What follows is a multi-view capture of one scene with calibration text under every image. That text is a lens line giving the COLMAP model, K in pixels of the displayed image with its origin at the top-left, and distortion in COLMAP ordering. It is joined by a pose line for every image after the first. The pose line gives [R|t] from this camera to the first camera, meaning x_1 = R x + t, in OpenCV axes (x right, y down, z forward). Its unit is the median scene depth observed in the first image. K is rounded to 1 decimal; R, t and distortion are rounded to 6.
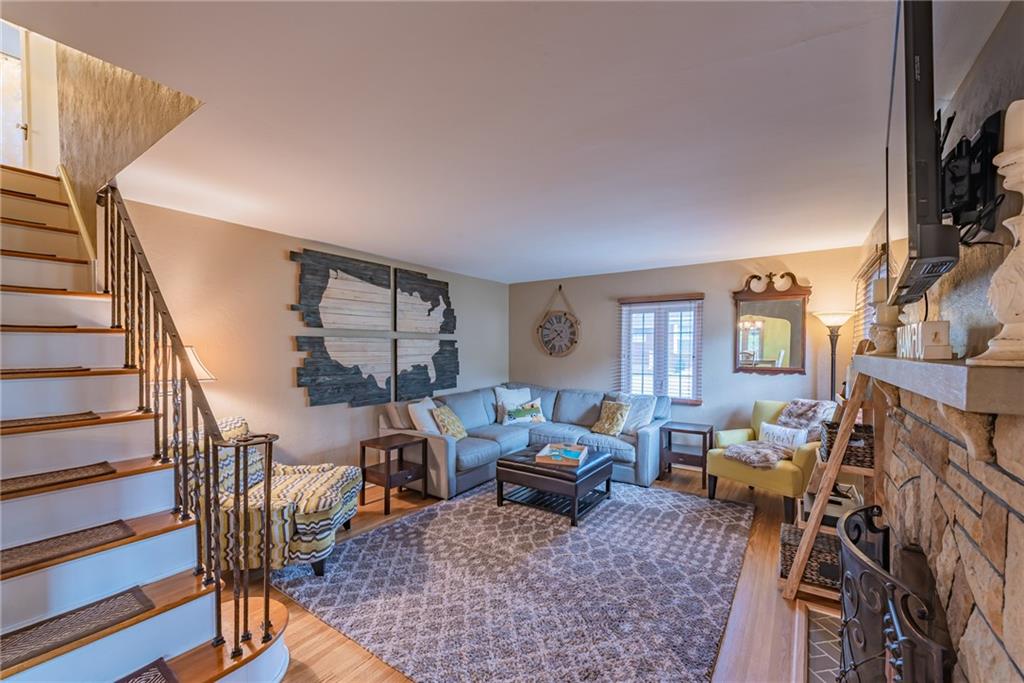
lens RADIAL K [[409.3, 0, 509.2], [0, 409.3, 362.7], [0, 0, 1]] dist [0.011084, -0.002401]
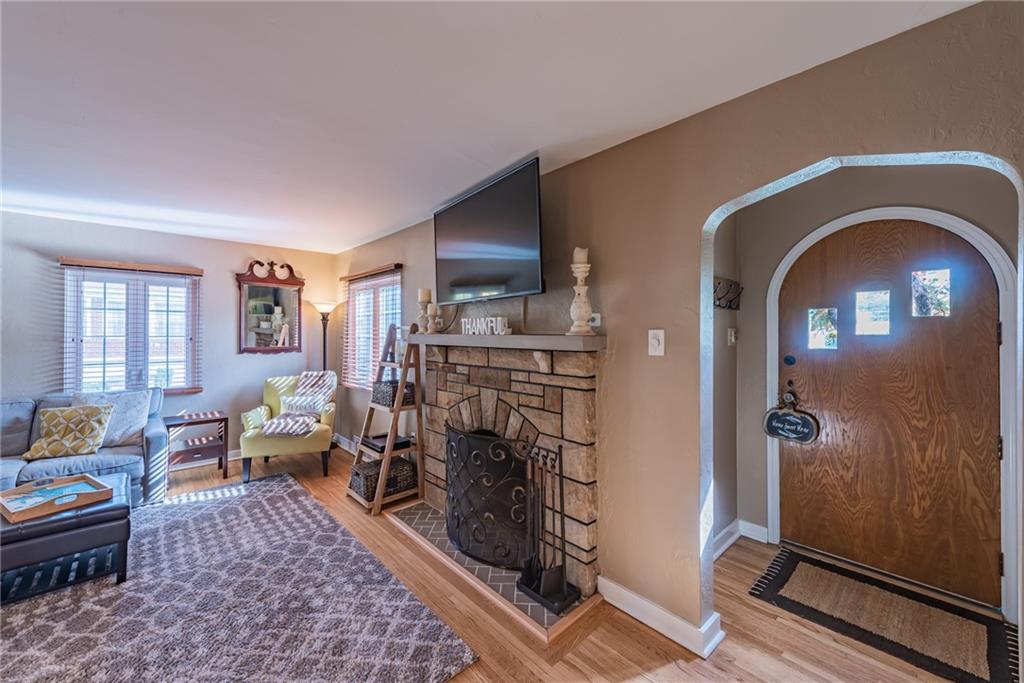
lens RADIAL K [[409.3, 0, 509.7], [0, 409.3, 331.0], [0, 0, 1]] dist [0.011084, -0.002401]
pose [[0.212810, 0.000135, 0.977094, -0.382833], [0.031726, 0.999472, -0.007048, -0.004990], [-0.976578, 0.032499, 0.212693, 0.183923]]
